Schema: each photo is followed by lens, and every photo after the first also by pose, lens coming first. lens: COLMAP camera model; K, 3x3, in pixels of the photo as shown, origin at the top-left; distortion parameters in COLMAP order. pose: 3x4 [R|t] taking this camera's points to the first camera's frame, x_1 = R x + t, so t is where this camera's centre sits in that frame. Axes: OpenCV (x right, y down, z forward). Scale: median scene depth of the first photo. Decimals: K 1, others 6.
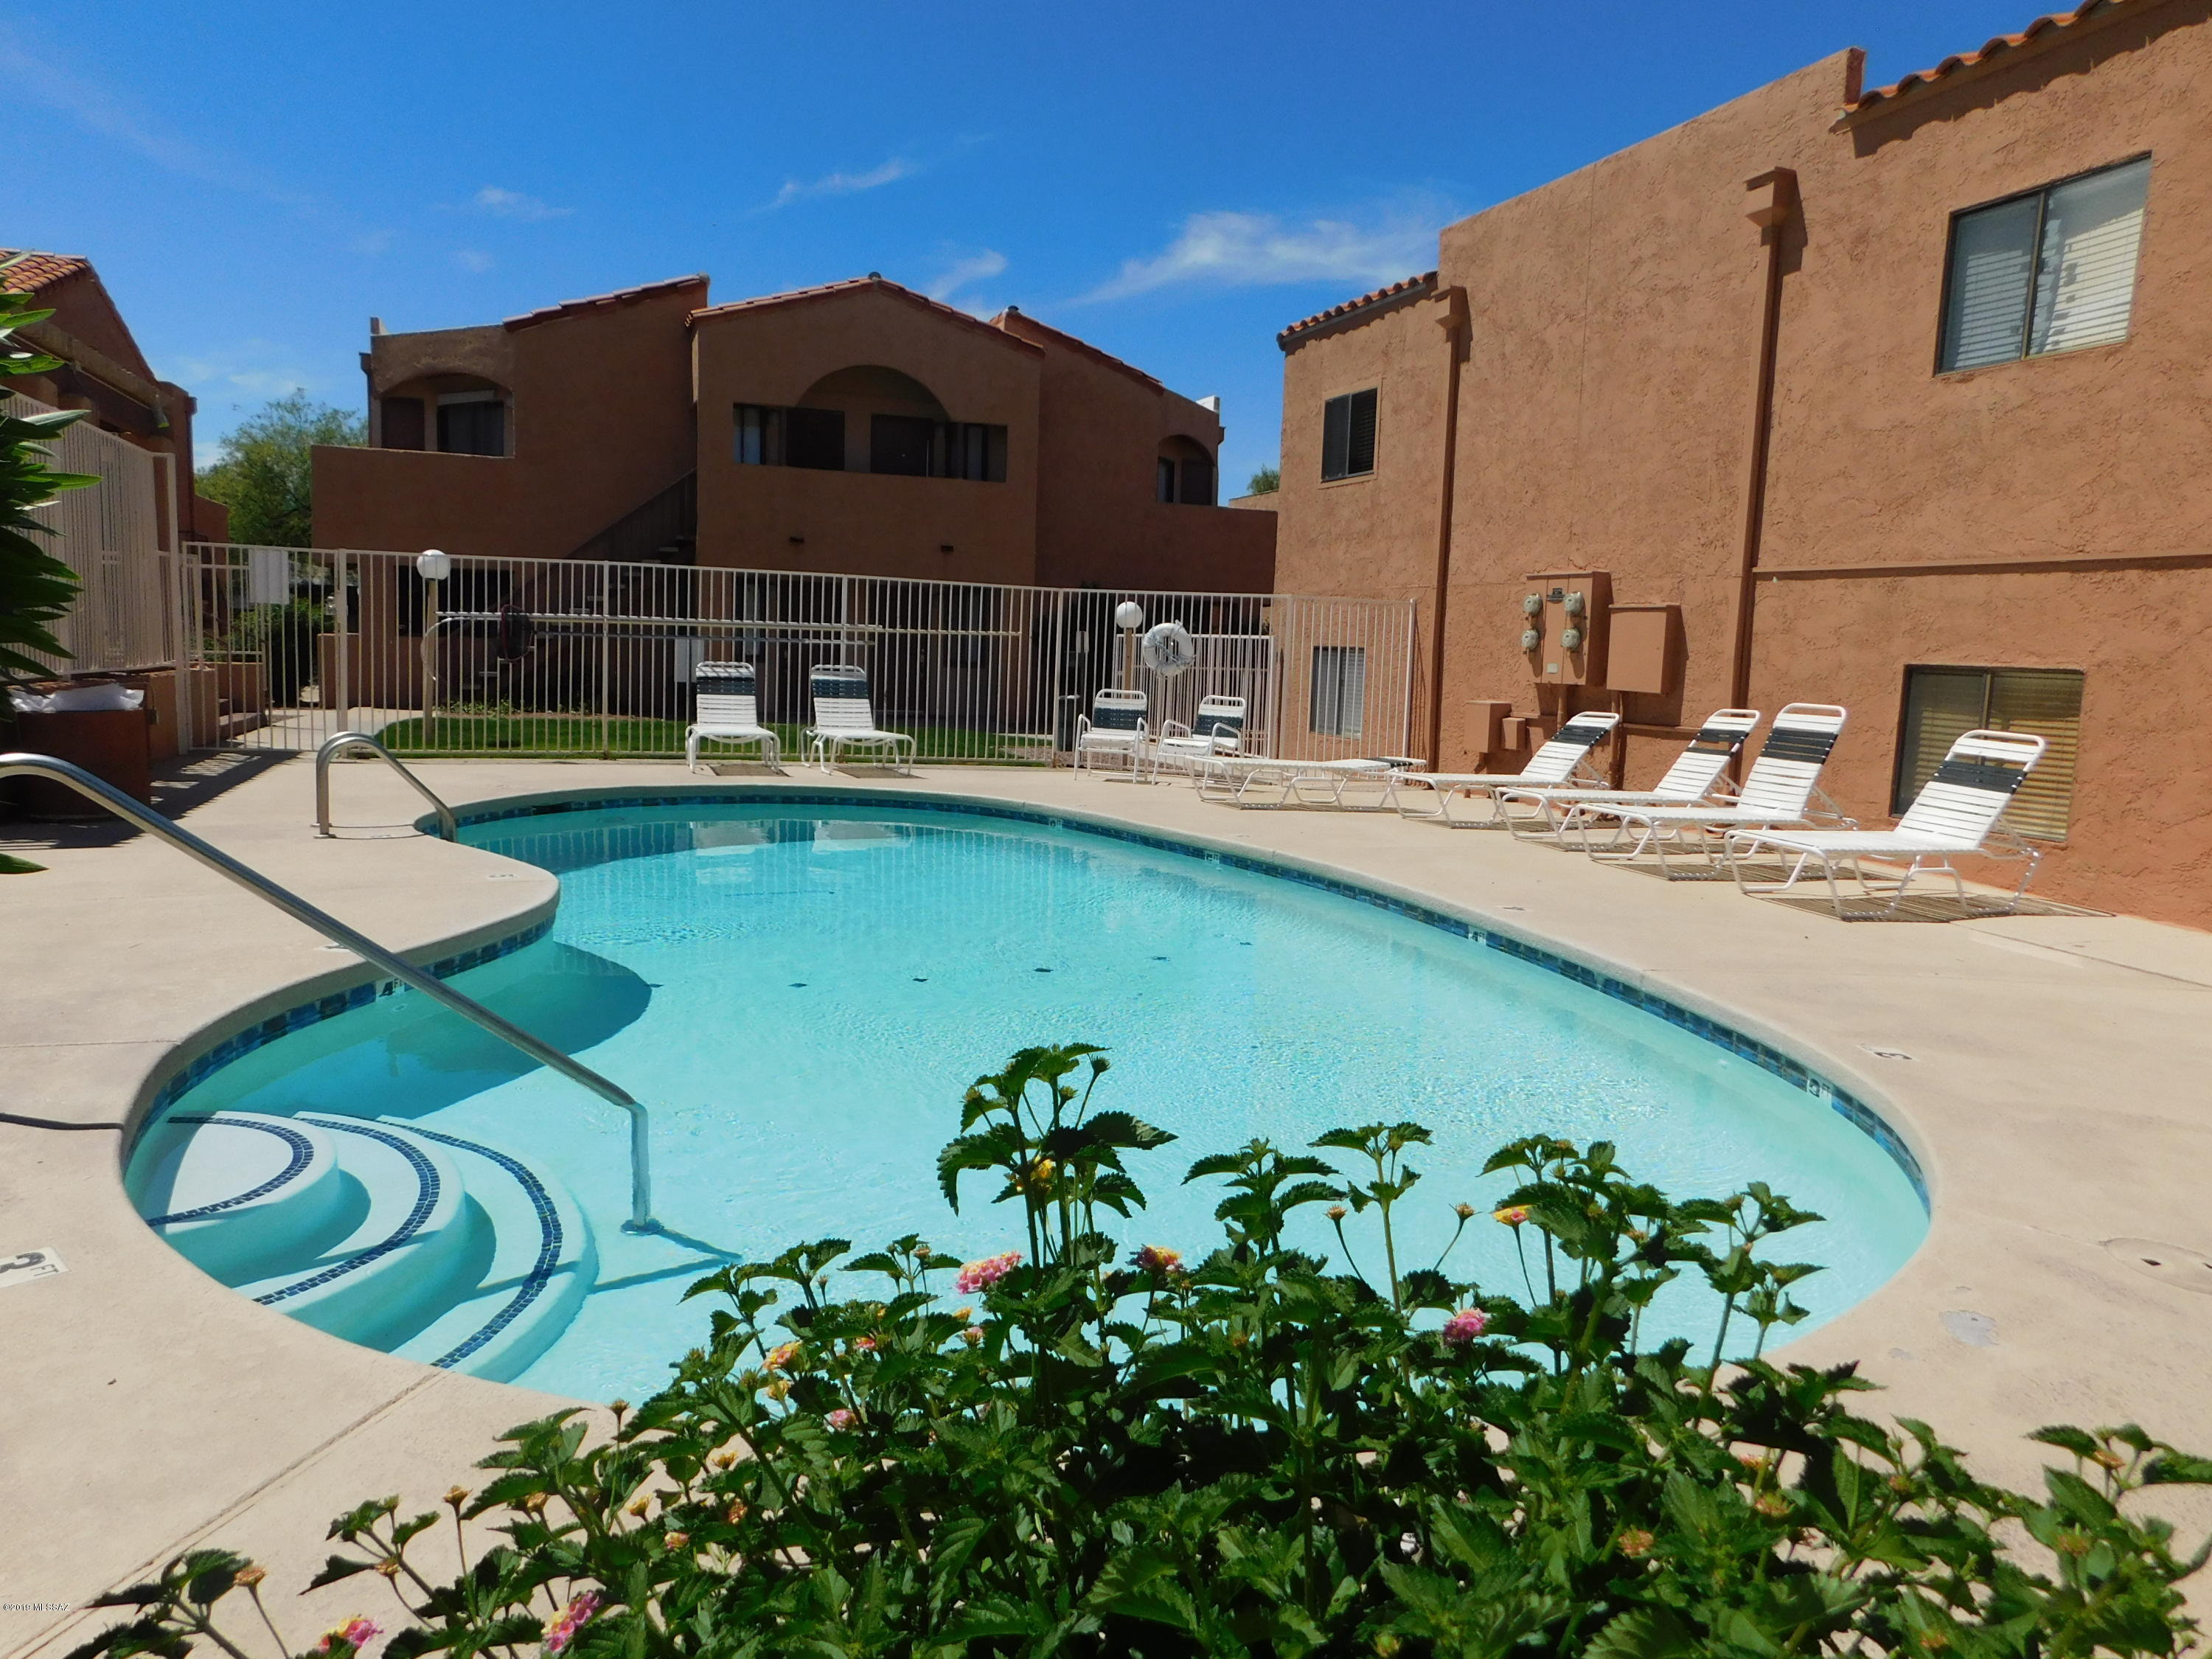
lens RADIAL K [[1450.2, 0, 1067.9], [0, 1450.2, 838.0], [0, 0, 1]] dist [-0.092517, 0.066591]
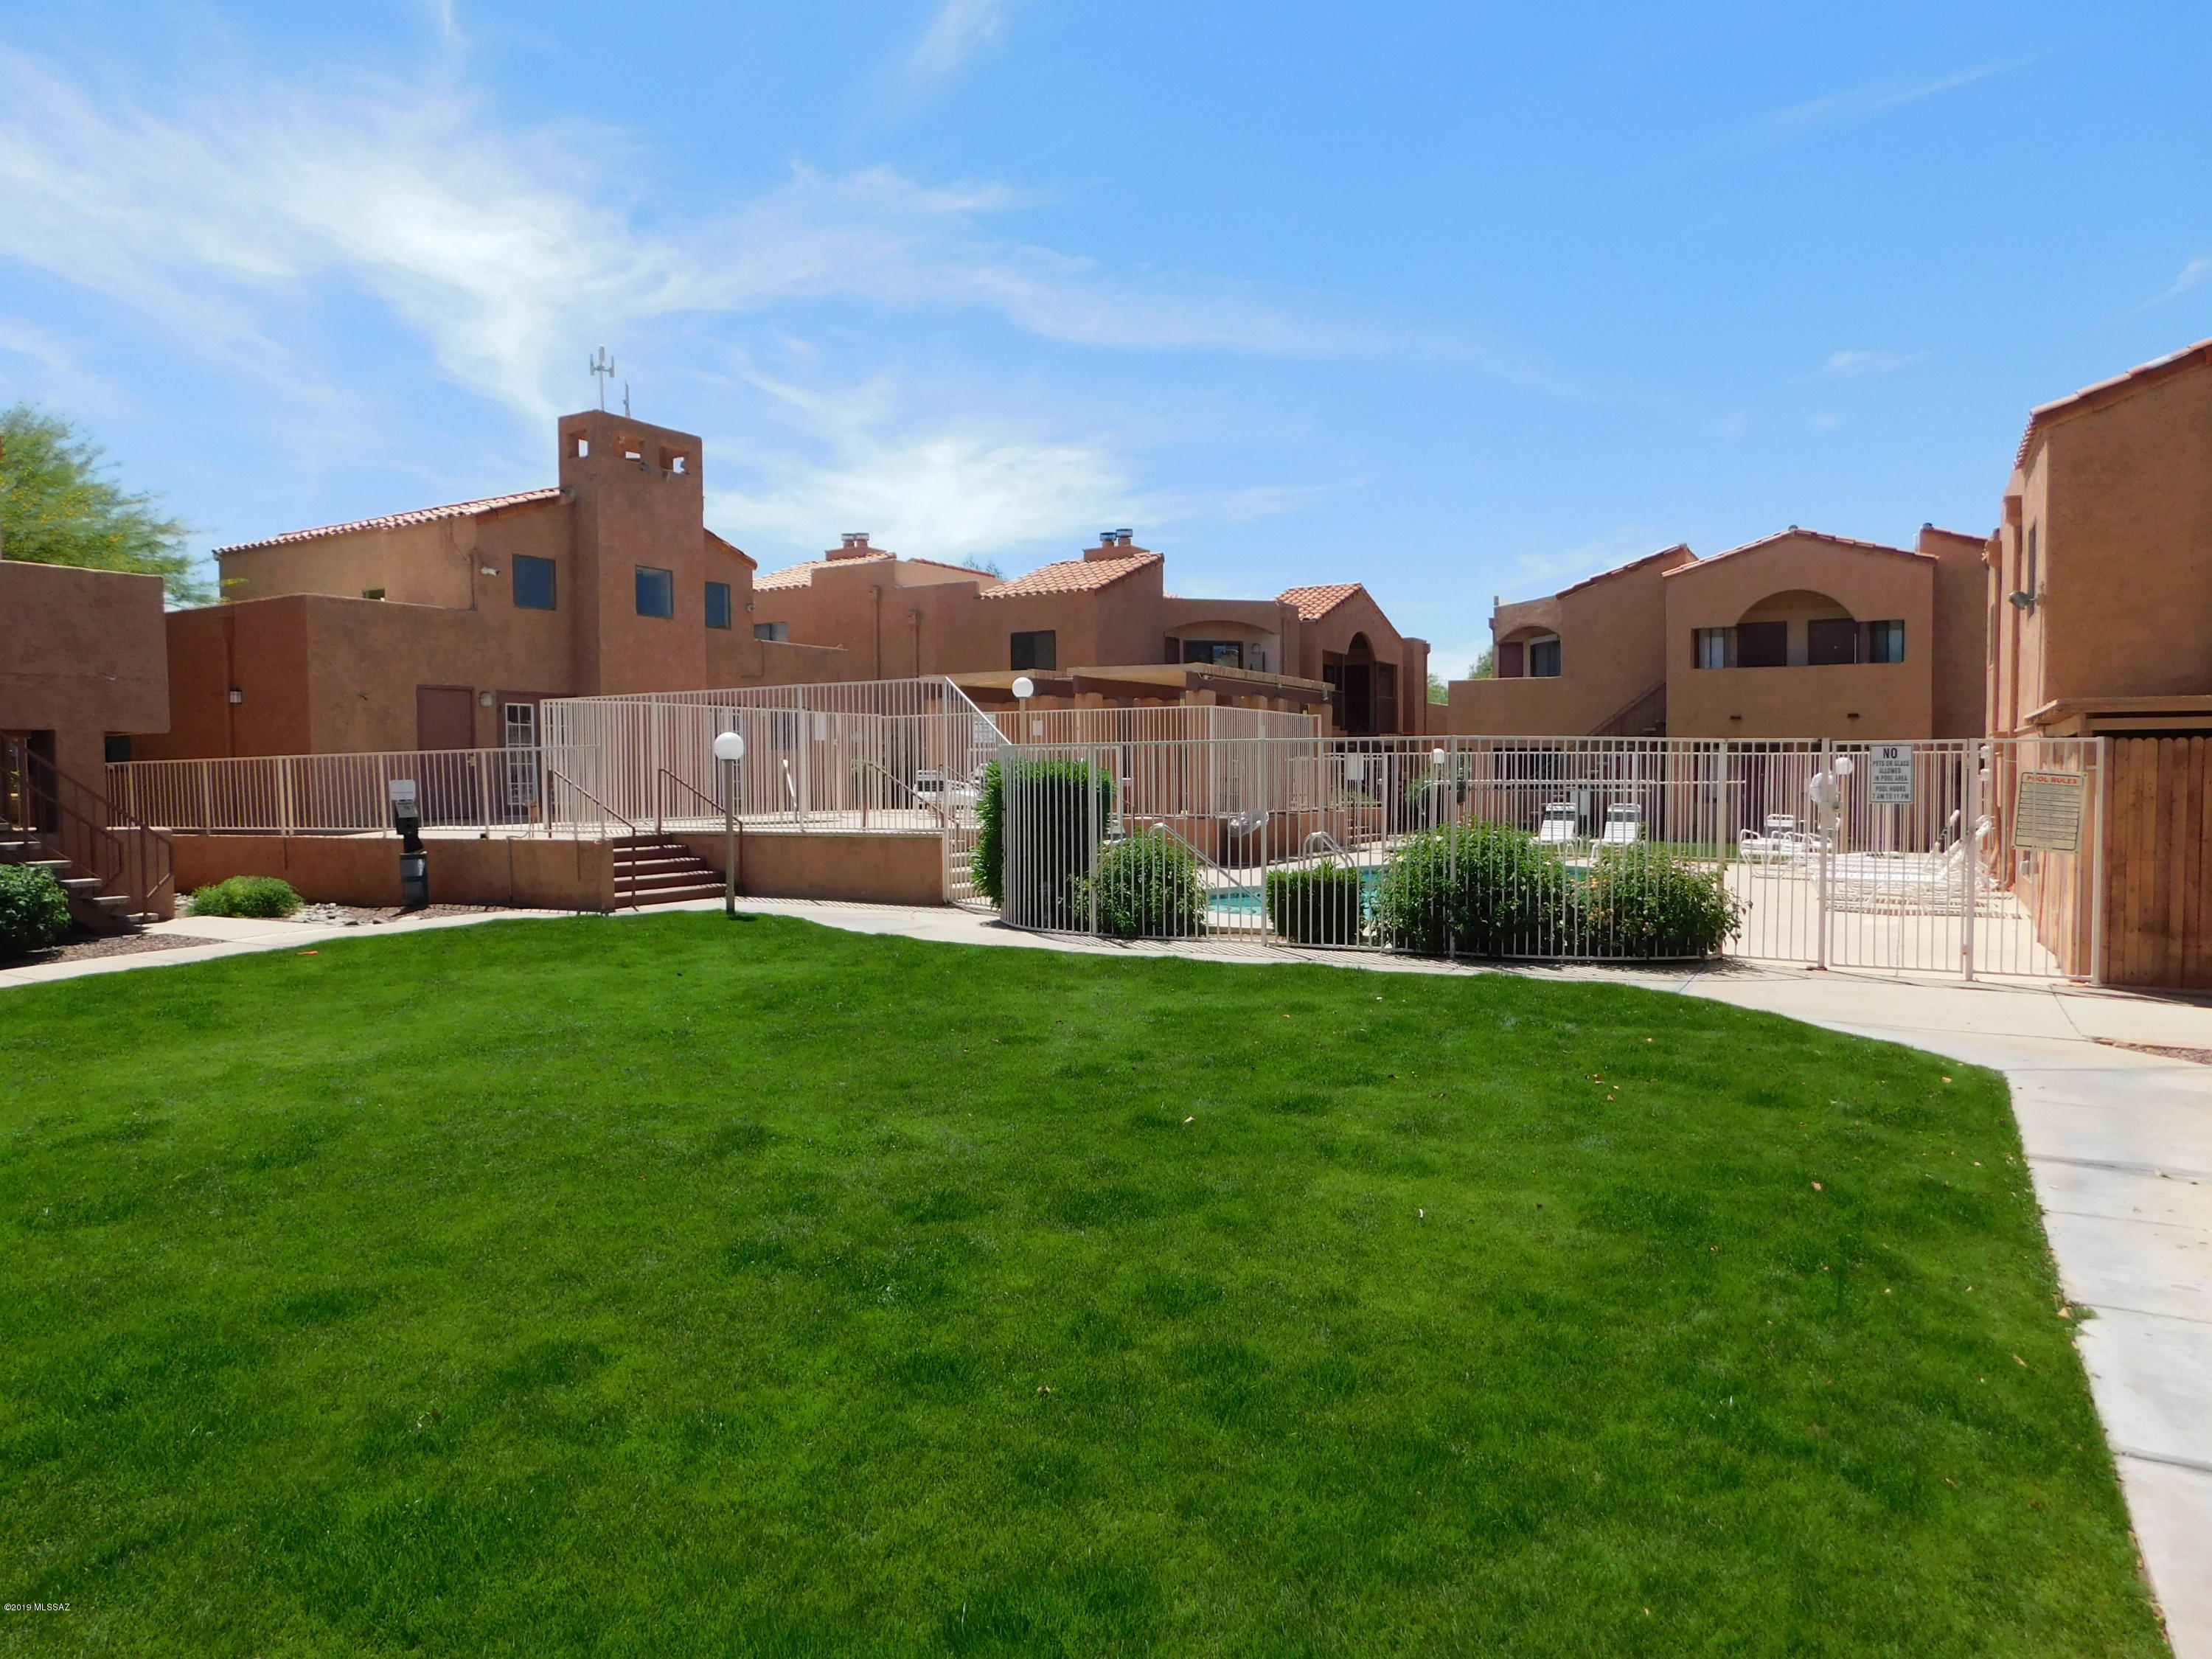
lens RADIAL K [[1450.2, 0, 1067.9], [0, 1450.2, 838.0], [0, 0, 1]] dist [-0.092517, 0.066591]
pose [[0.625000, -0.007595, -0.780588, 0.977444], [-0.077802, 0.994368, -0.071970, 0.126281], [0.776738, 0.105712, 0.620889, -0.745114]]
